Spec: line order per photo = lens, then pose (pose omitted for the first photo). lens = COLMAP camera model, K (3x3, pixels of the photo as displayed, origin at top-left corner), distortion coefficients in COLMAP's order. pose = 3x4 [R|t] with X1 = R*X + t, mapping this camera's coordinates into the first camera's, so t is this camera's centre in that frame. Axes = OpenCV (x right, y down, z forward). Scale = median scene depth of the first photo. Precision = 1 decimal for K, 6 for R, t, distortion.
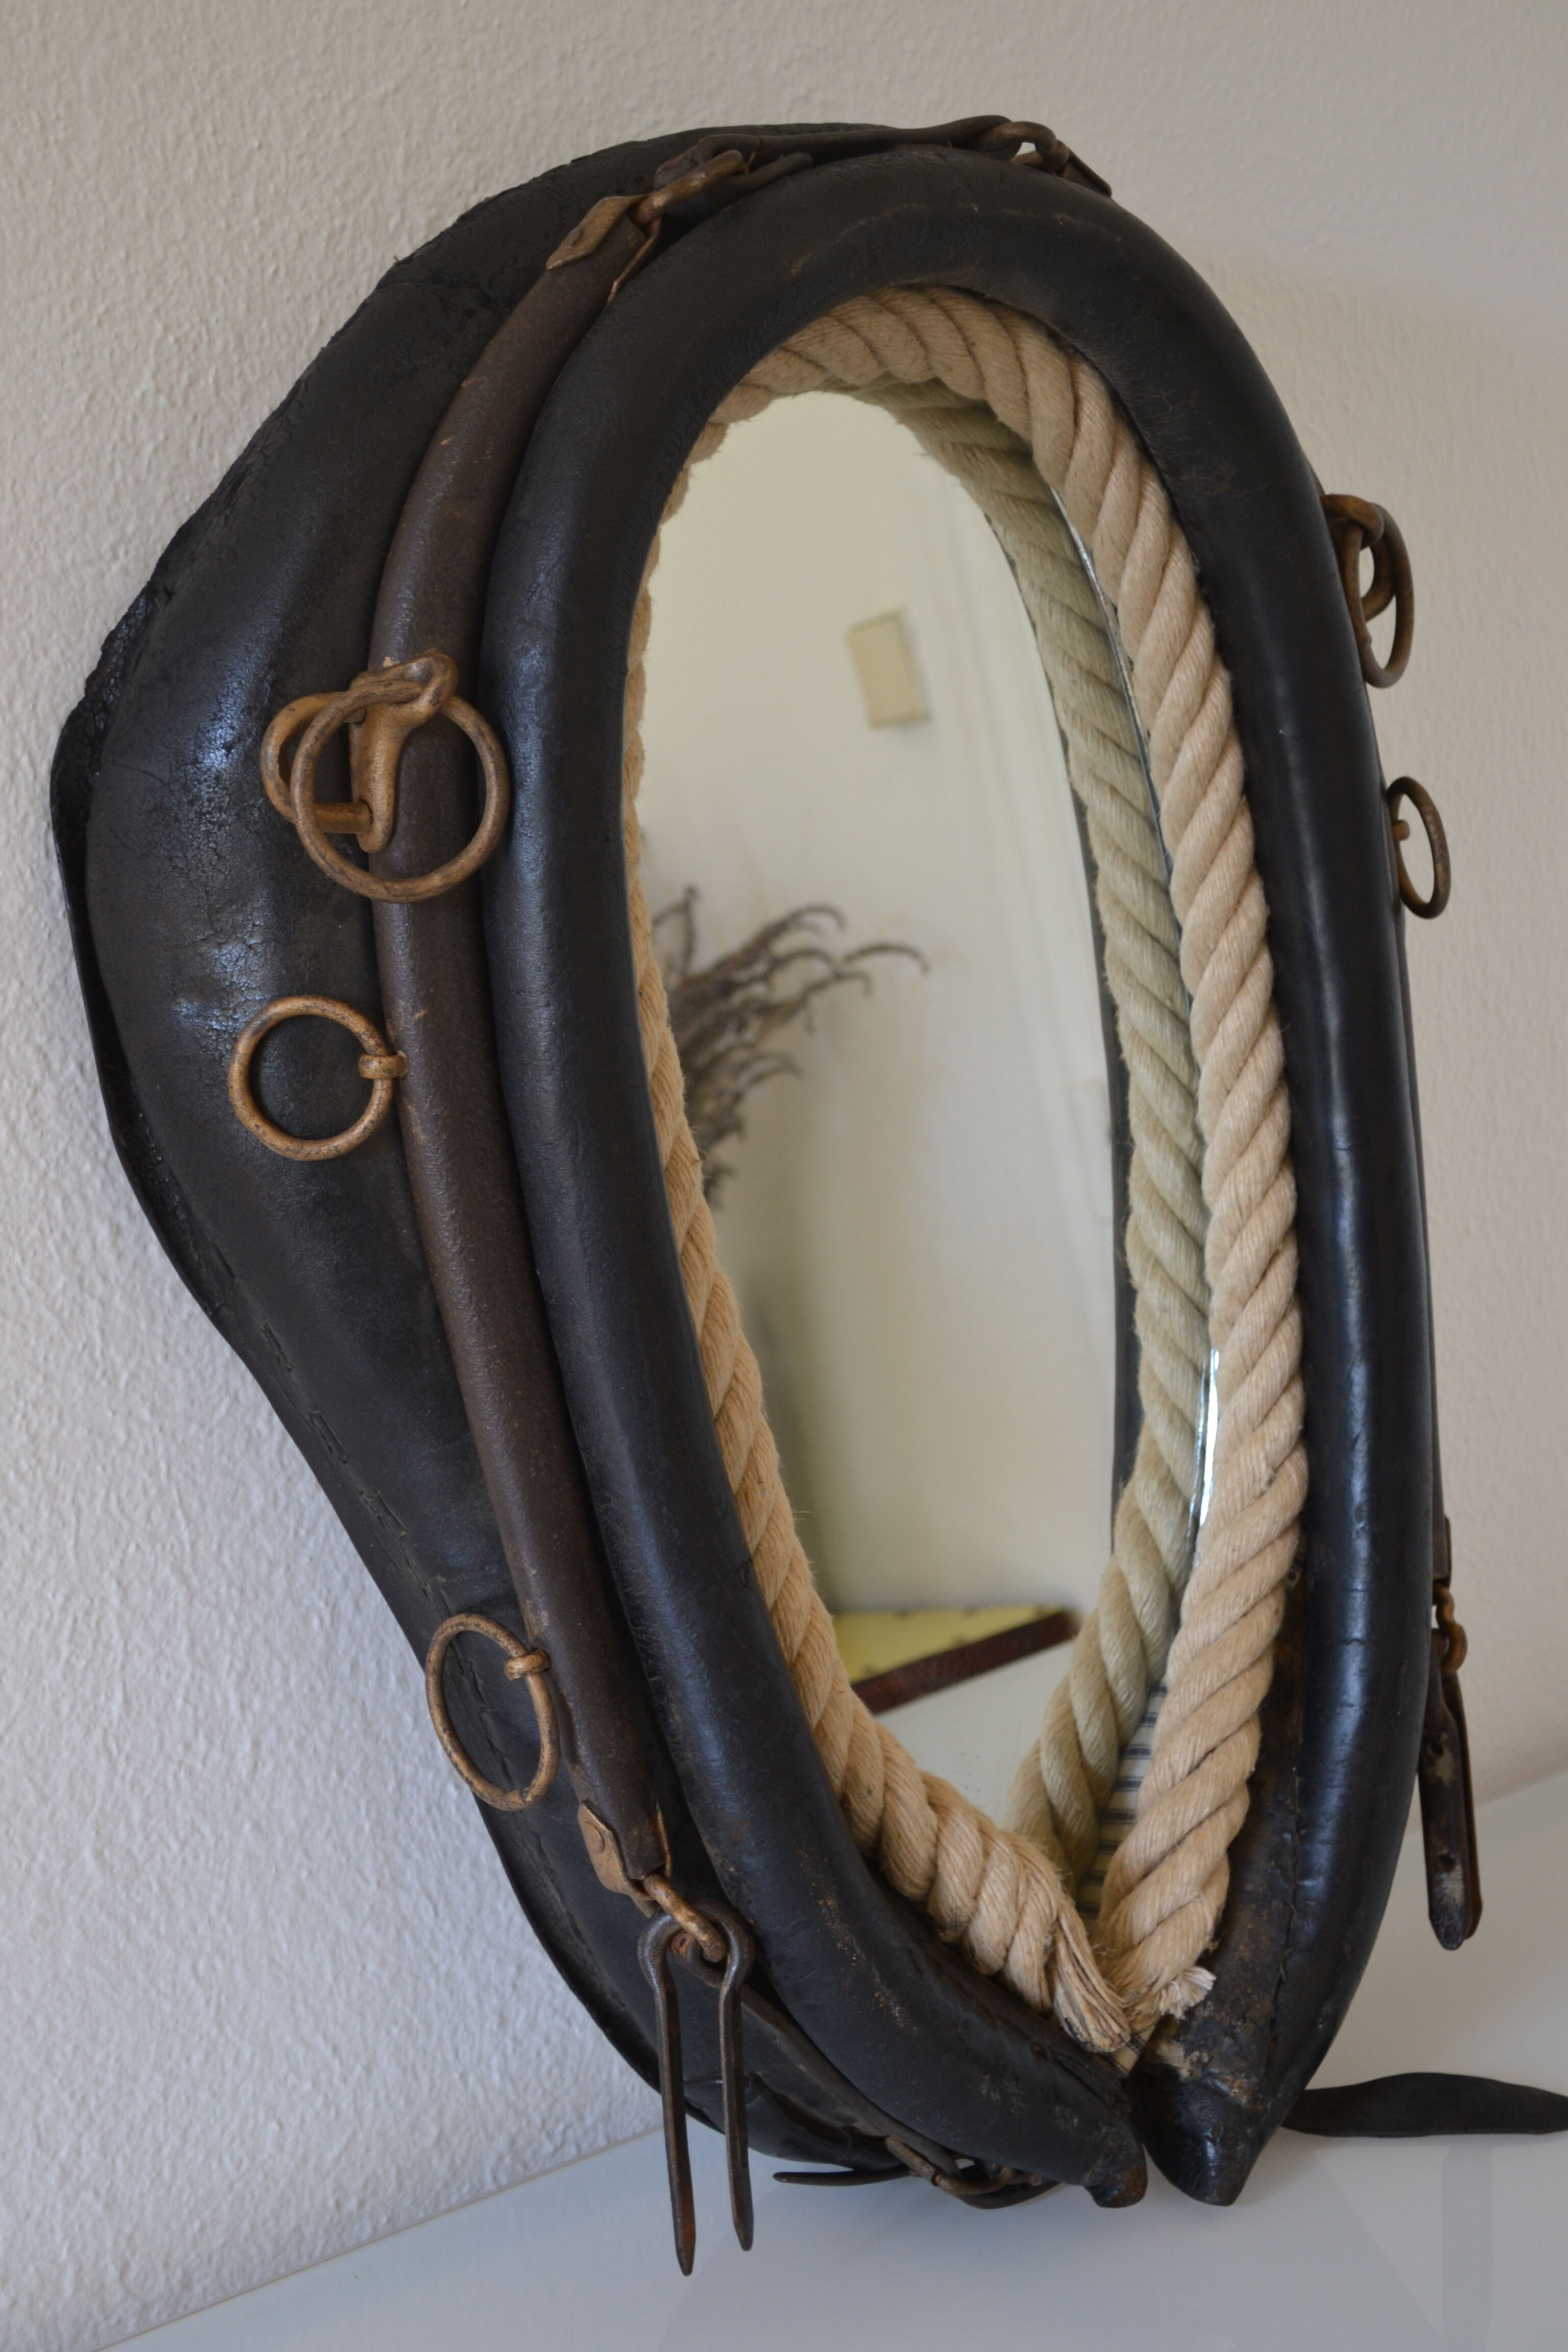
lens RADIAL K [[4276.9, 0, 795.4], [0, 4276.9, 1181.9], [0, 0, 1]] dist [0.002679, 0.000000]
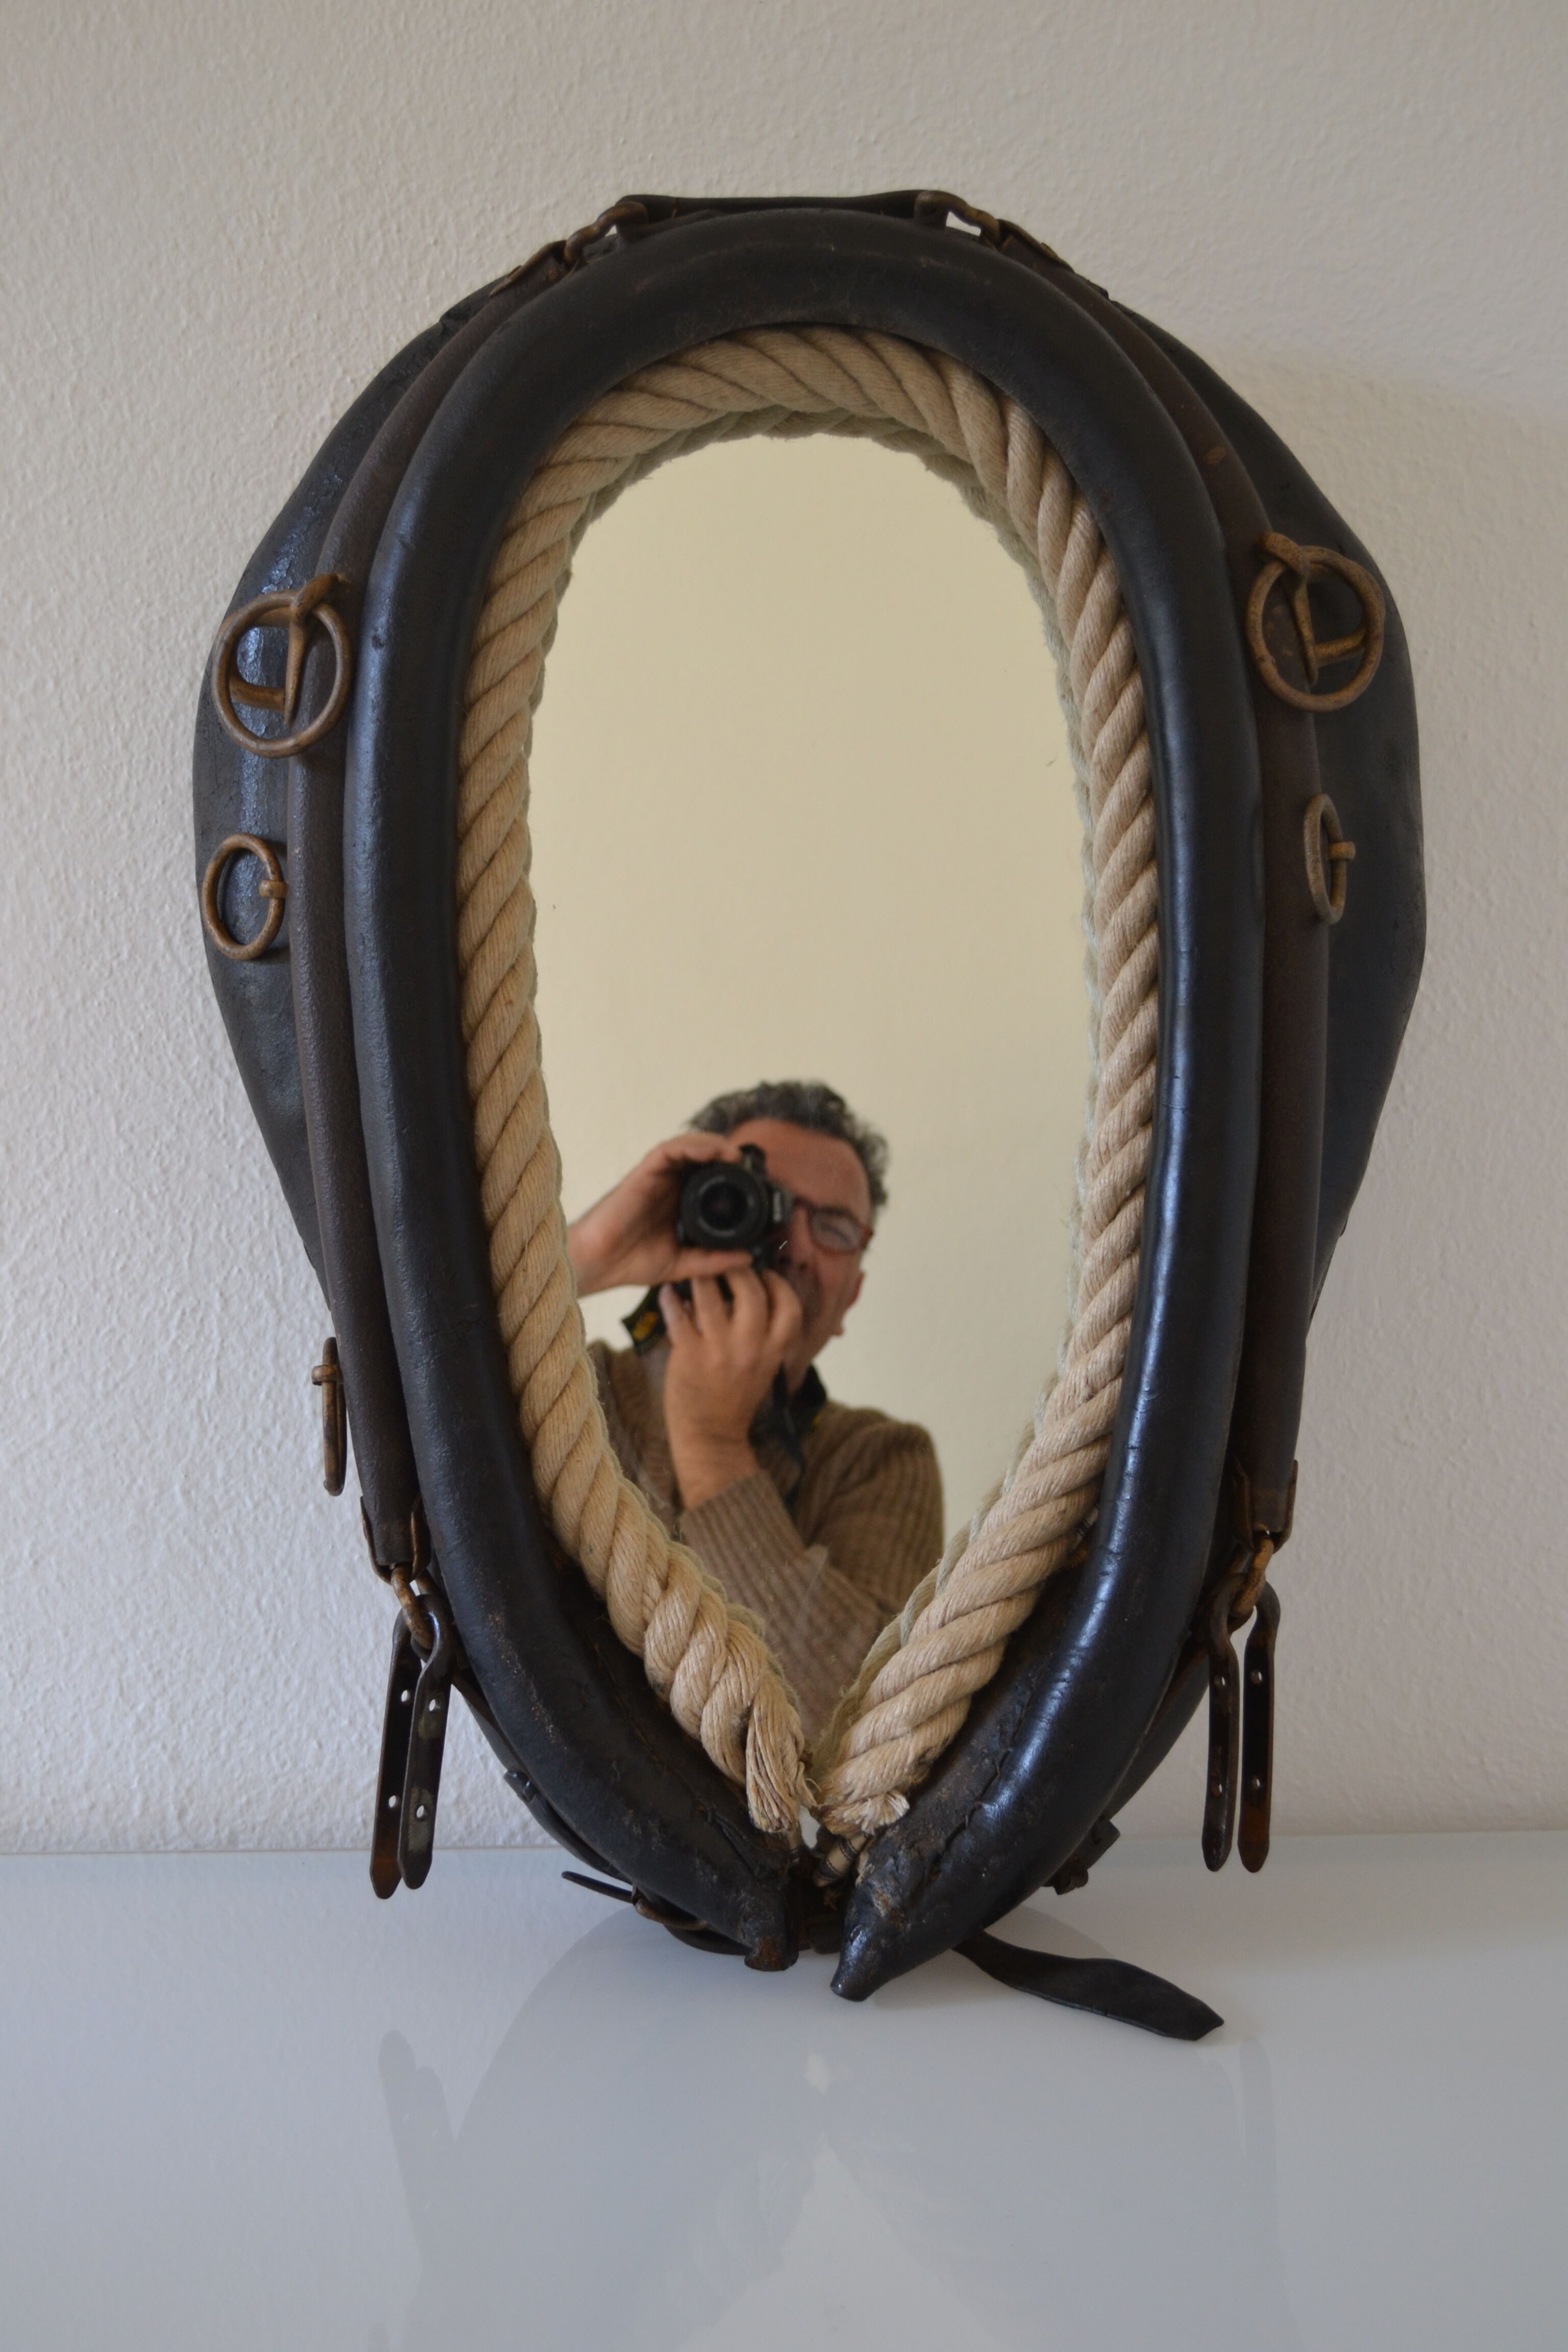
lens RADIAL K [[2980.0, 0, 797.7], [0, 2980.0, 1192.0], [0, 0, 1]] dist [-0.048999, 0.000000]
pose [[0.797053, 0.126790, -0.590450, 0.533379], [-0.181871, 0.982717, -0.034486, 0.060900], [0.575873, 0.134873, 0.806337, 0.339740]]
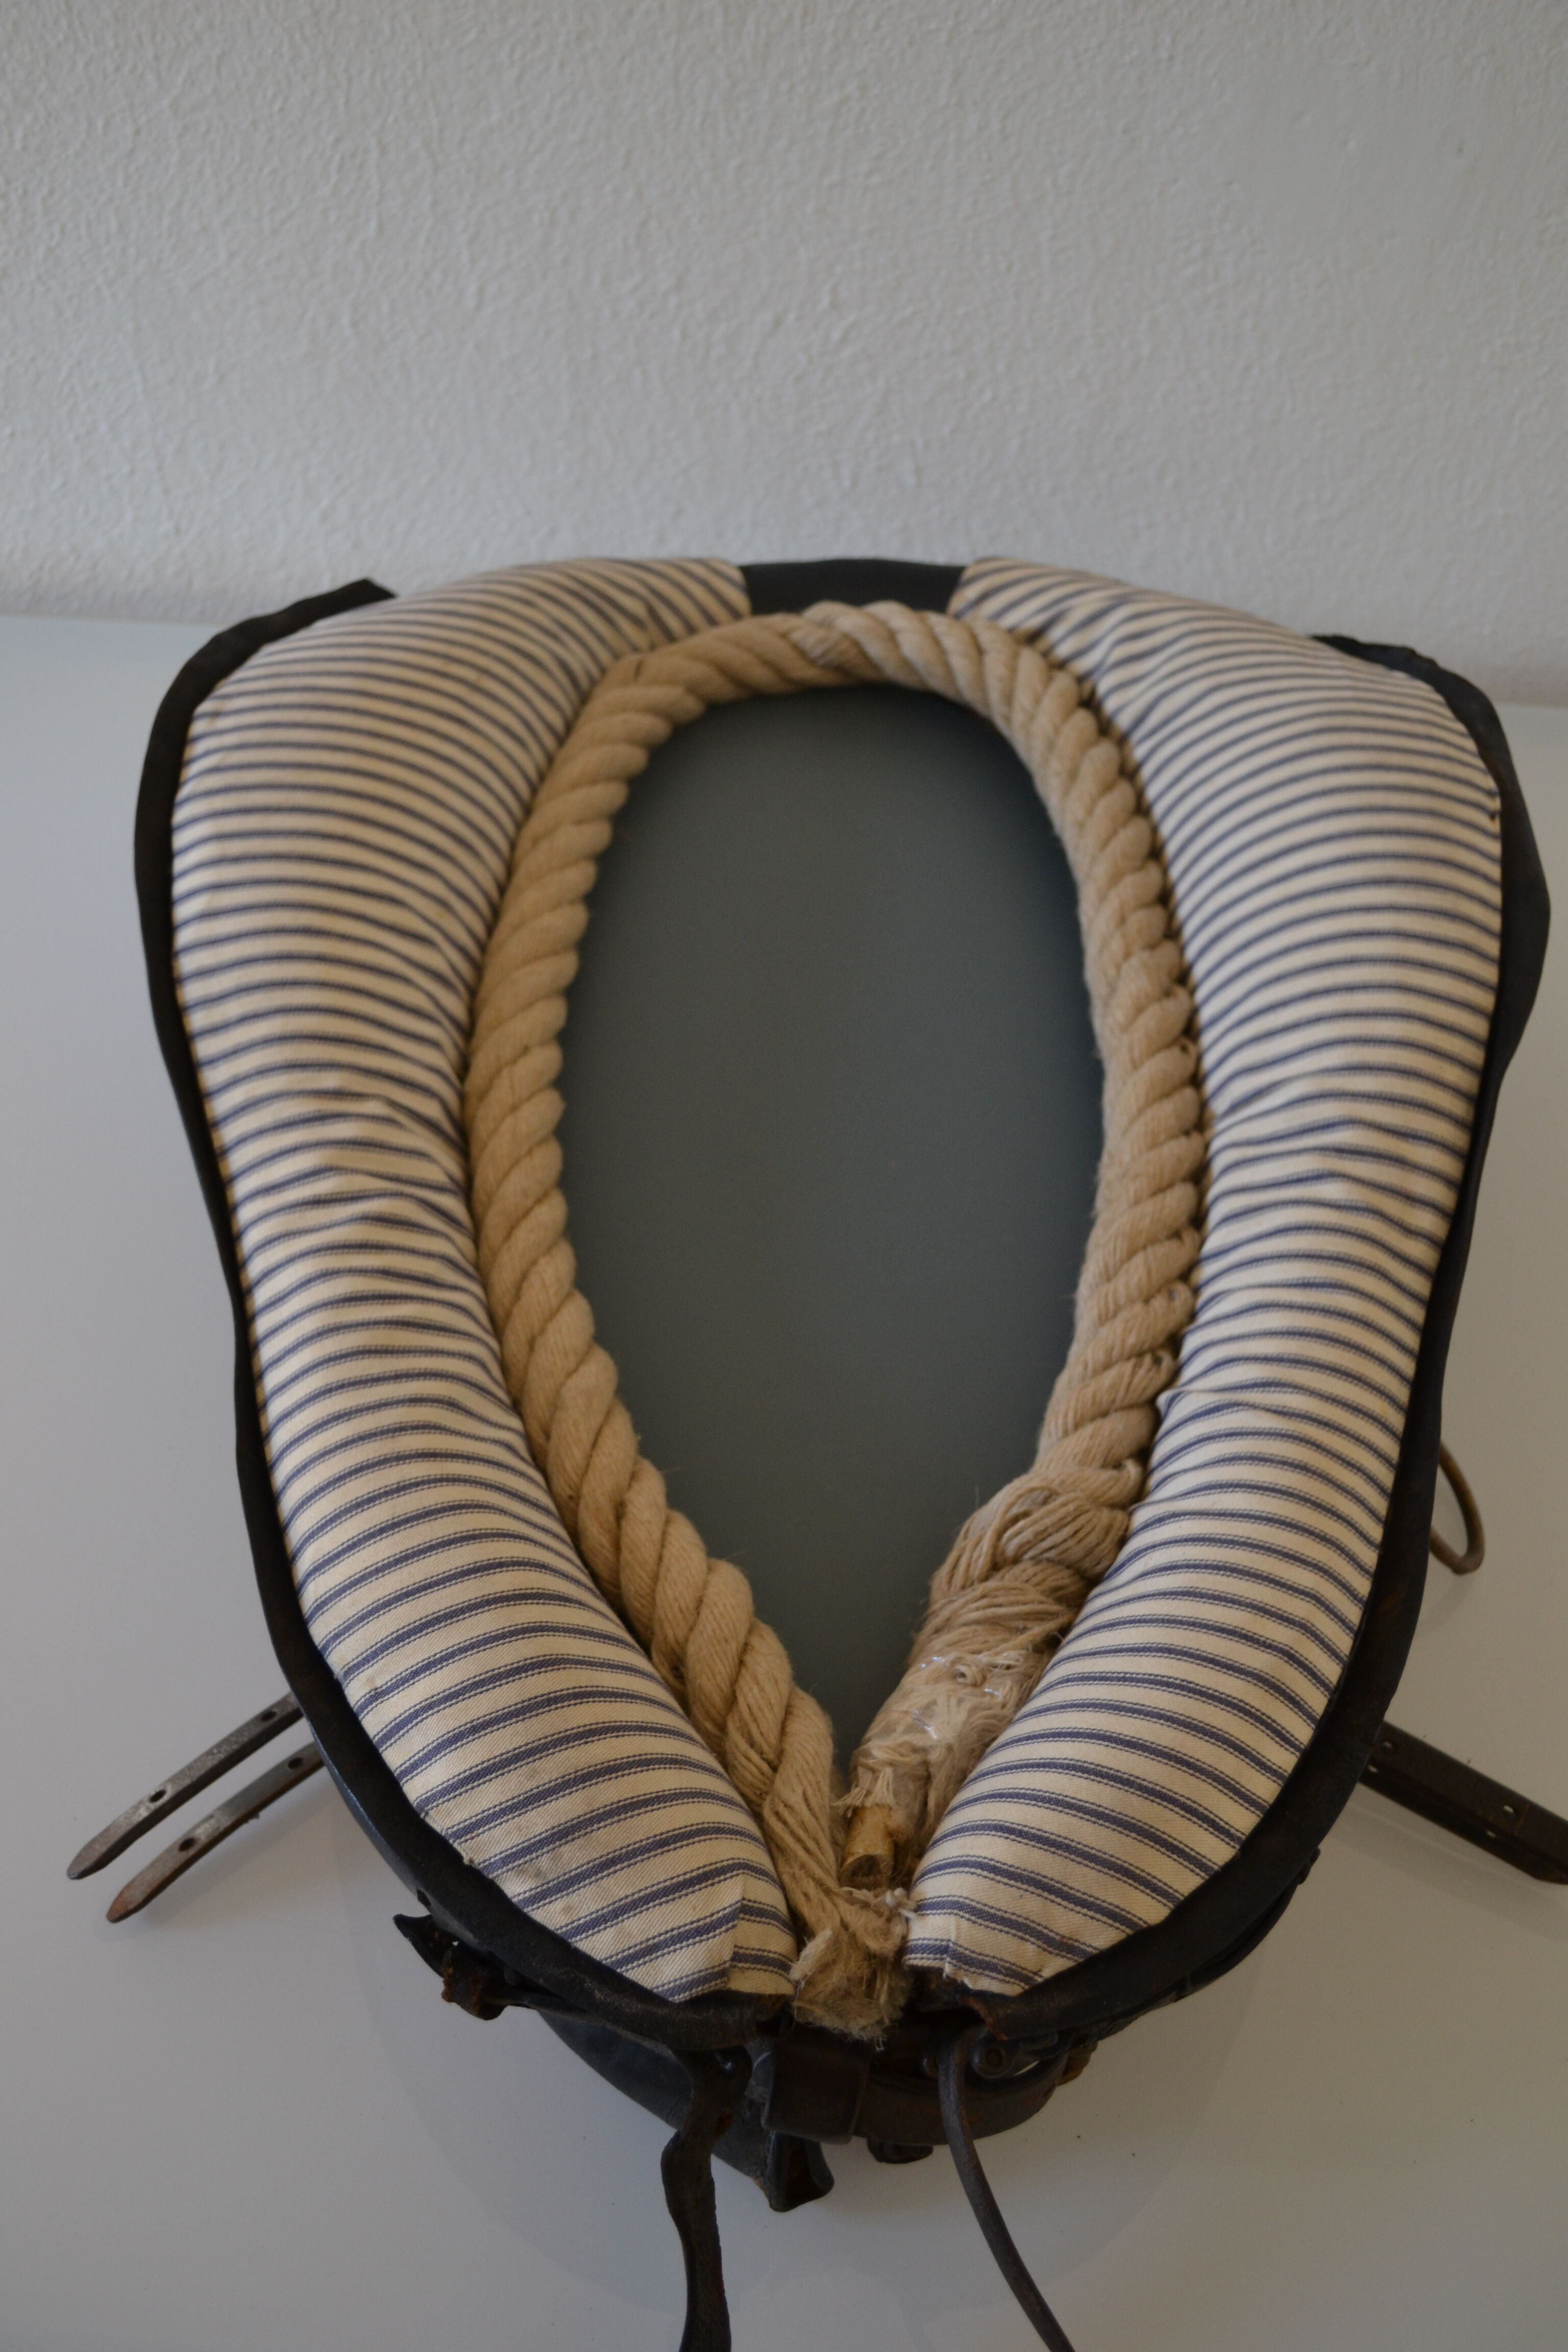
lens RADIAL K [[2255.1, 0, 772.9], [0, 2255.1, 1172.0], [0, 0, 1]] dist [-0.064686, 0.000000]
pose [[0.764812, 0.534866, -0.359140, 0.371156], [-0.238265, 0.752753, 0.613671, -0.124540], [0.598576, -0.383772, 0.703154, 0.441190]]
